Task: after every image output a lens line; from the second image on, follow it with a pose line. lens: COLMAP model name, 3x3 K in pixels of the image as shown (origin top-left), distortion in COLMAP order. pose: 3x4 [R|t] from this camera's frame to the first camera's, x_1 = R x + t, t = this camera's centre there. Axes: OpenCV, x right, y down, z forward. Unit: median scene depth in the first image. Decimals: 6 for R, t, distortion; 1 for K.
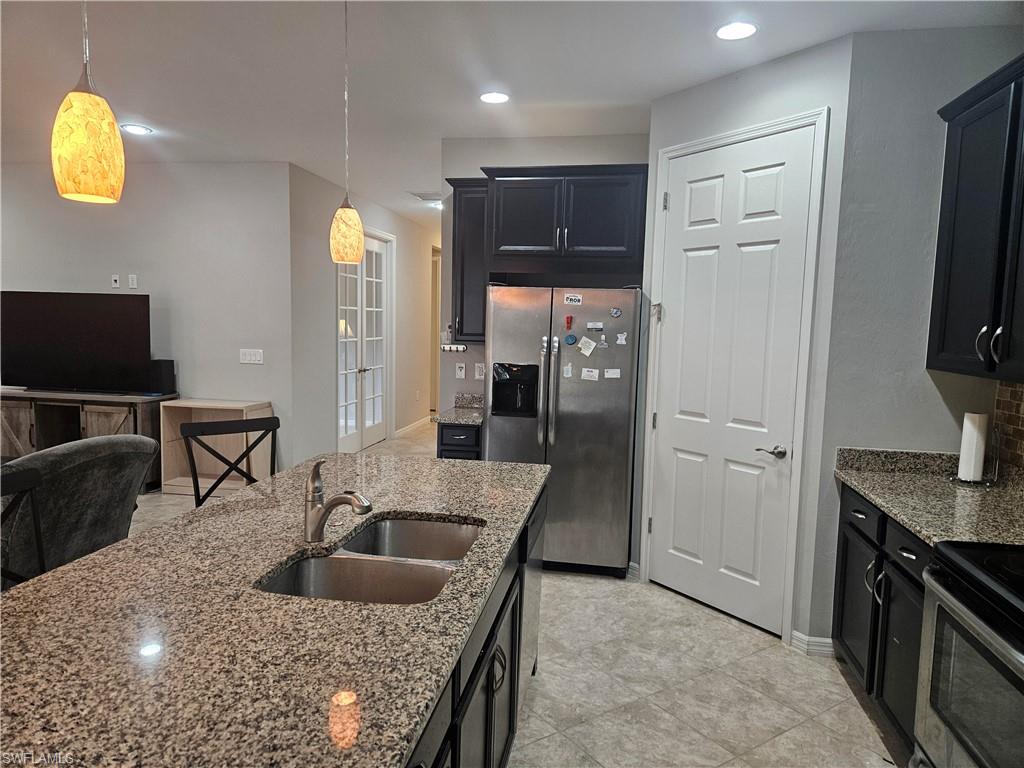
lens RADIAL K [[677.1, 0, 511.9], [0, 677.1, 386.7], [0, 0, 1]] dist [0.034277, -0.014930]
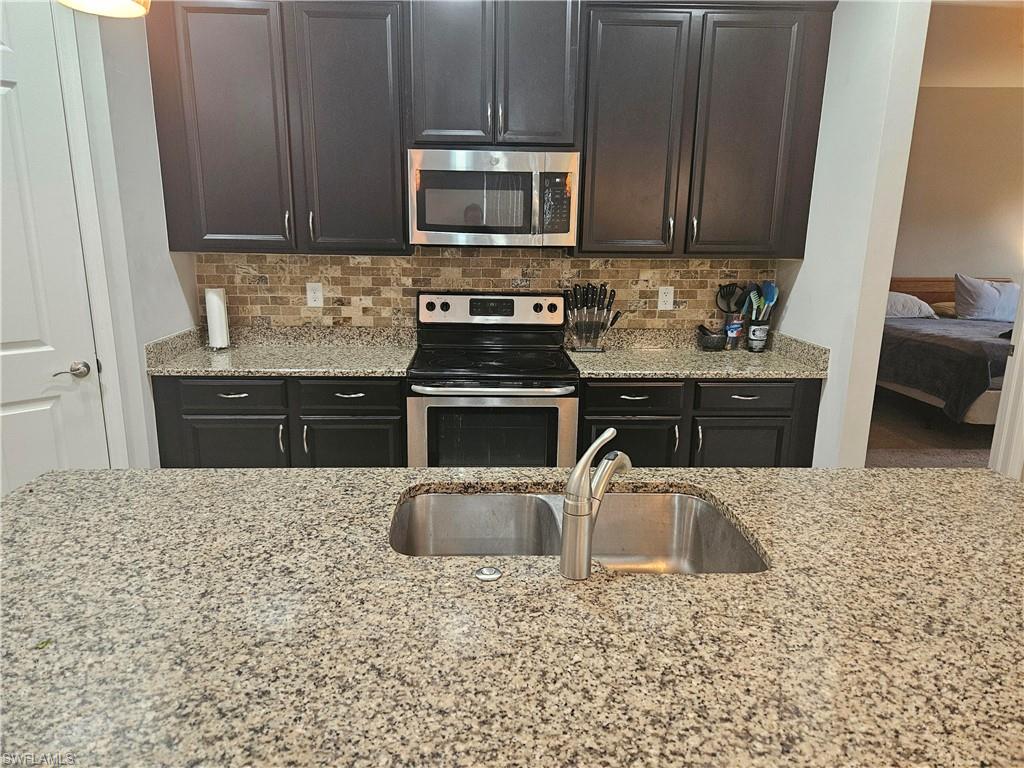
lens RADIAL K [[677.1, 0, 508.1], [0, 677.1, 382.9], [0, 0, 1]] dist [0.034277, -0.014930]
pose [[-0.194680, -0.244277, 0.949962, -1.031003], [0.079674, 0.961354, 0.263534, -0.132183], [-0.977626, 0.126992, -0.167694, 1.440823]]
